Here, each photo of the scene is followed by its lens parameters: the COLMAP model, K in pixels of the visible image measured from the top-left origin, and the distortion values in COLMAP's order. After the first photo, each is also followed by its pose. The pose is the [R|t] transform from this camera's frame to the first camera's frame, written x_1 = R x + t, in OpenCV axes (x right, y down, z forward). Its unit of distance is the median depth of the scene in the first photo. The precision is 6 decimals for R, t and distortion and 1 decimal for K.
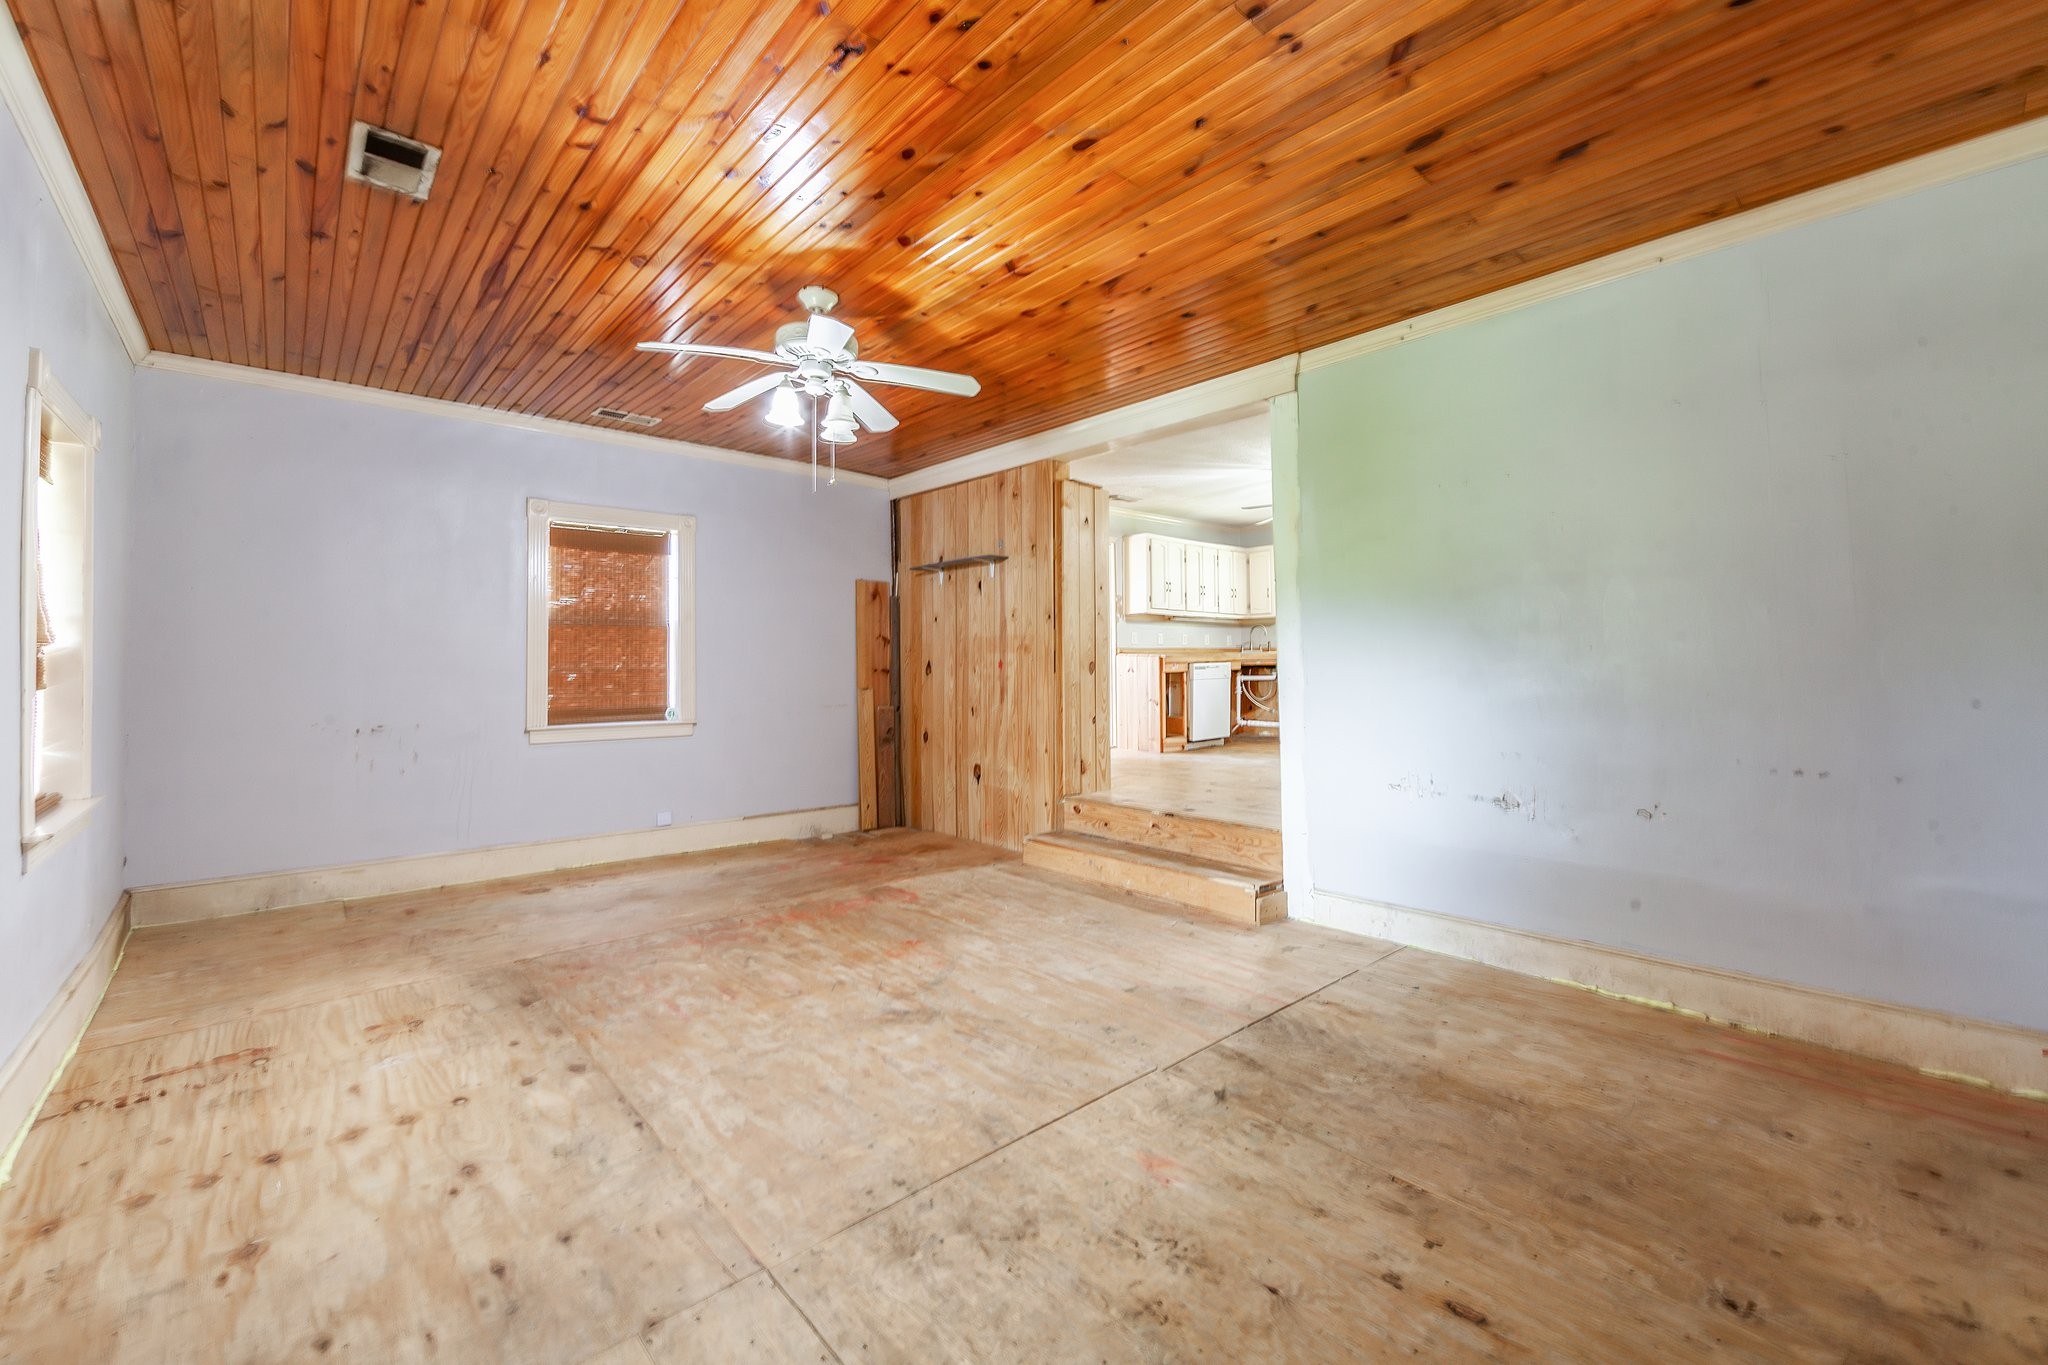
lens RADIAL K [[846.2, 0, 1023.5], [0, 846.2, 663.0], [0, 0, 1]] dist [-0.002874, -0.000315]
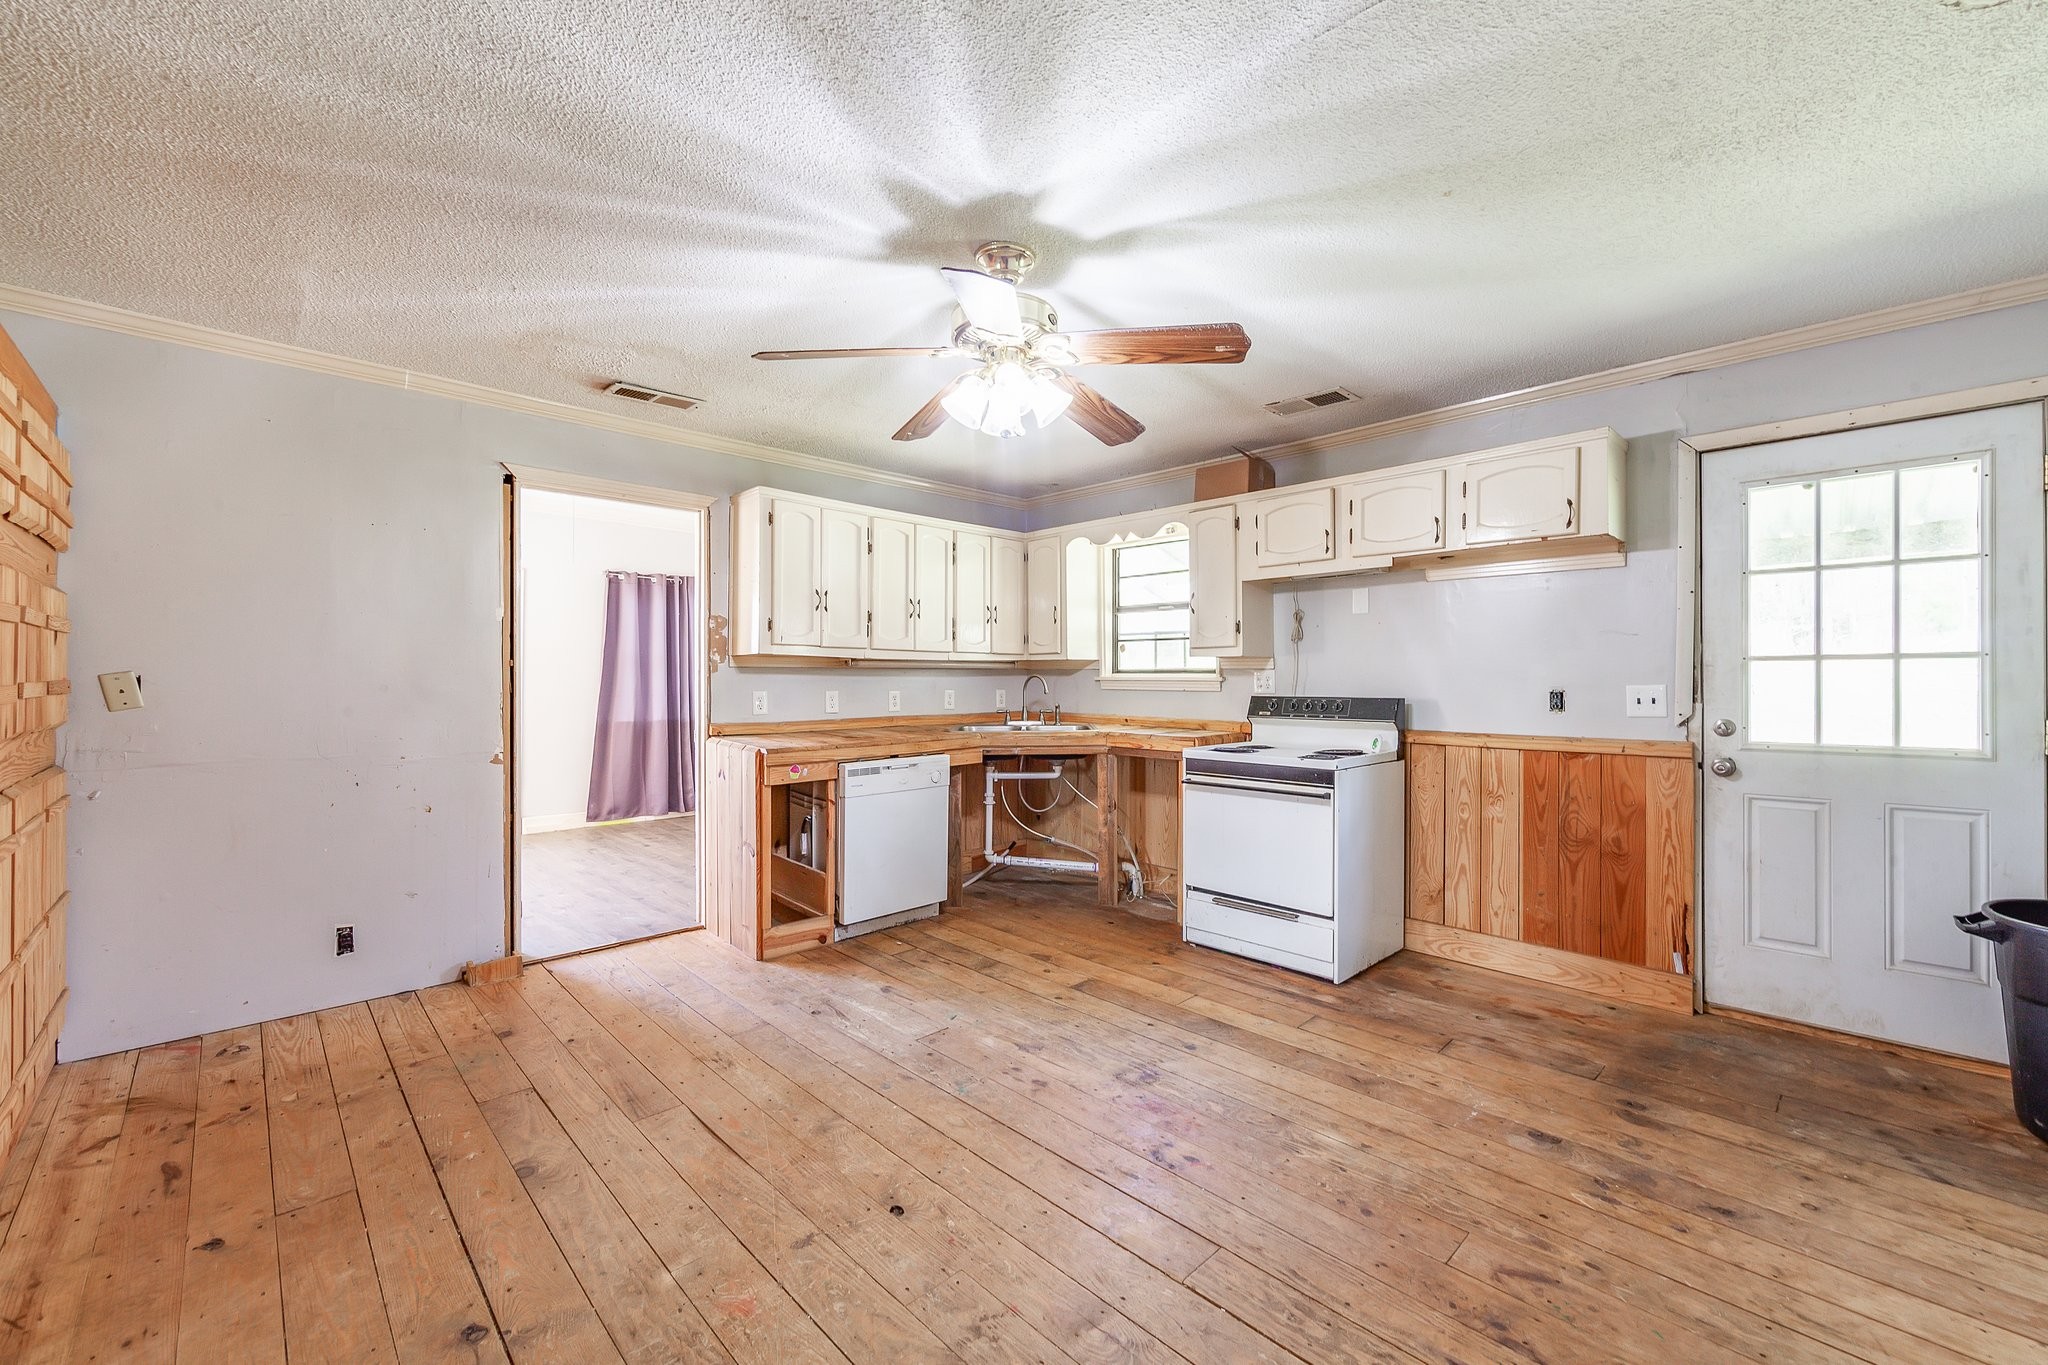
lens RADIAL K [[812.0, 0, 1024.0], [0, 812.0, 682.5], [0, 0, 1]] dist [-0.001549, -0.000292]
pose [[0.999287, 0.004676, 0.037458, 0.274176], [-0.004803, 0.999983, 0.003310, -0.044646], [-0.037442, -0.003487, 0.999293, 0.525380]]
